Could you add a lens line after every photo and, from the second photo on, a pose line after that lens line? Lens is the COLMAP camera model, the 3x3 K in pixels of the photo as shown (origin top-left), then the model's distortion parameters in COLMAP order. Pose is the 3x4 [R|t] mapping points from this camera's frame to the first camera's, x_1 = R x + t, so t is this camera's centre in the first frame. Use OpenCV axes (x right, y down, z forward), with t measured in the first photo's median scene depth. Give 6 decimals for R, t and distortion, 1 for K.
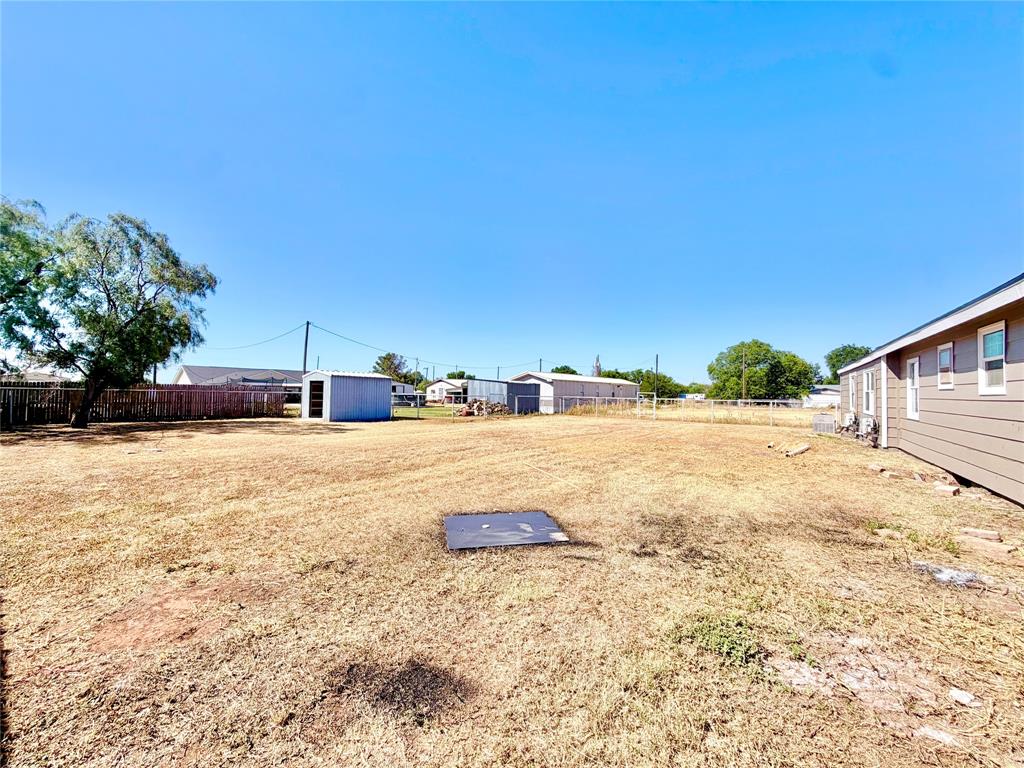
lens RADIAL K [[408.8, 0, 507.8], [0, 408.8, 382.1], [0, 0, 1]] dist [0.000291, -0.000056]
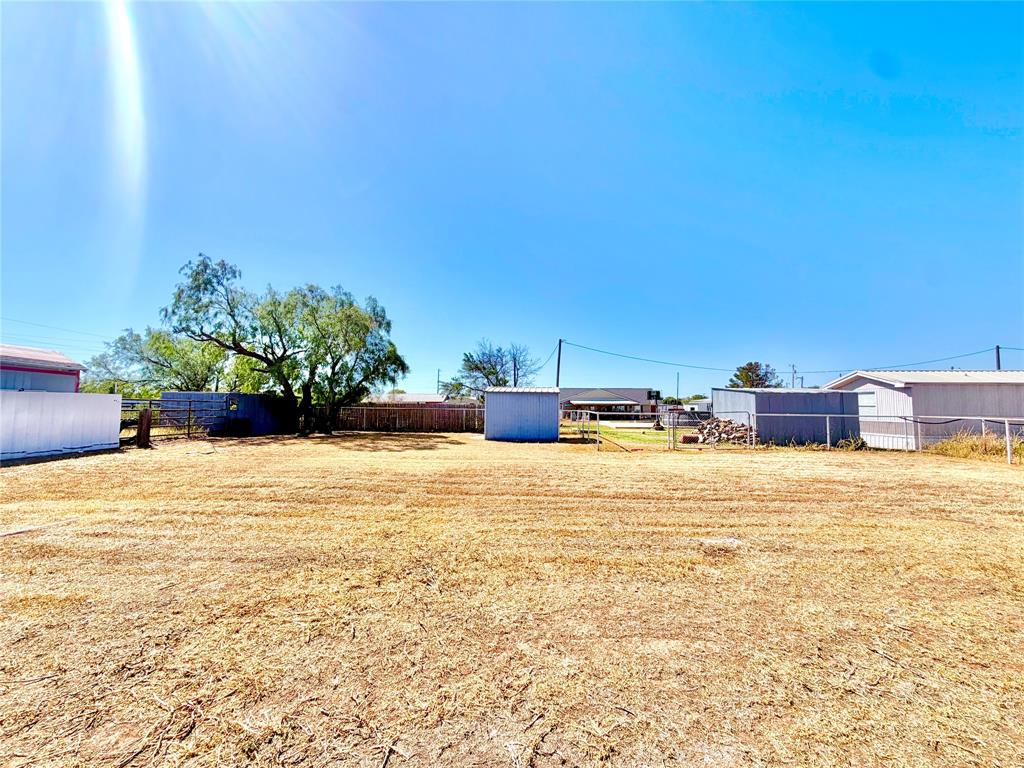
lens RADIAL K [[408.8, 0, 507.8], [0, 408.8, 382.1], [0, 0, 1]] dist [0.000291, -0.000056]
pose [[0.599814, -0.057860, -0.798045, 0.232892], [0.023995, 0.998234, -0.054339, 0.009107], [0.799780, 0.013445, 0.600143, 0.285657]]
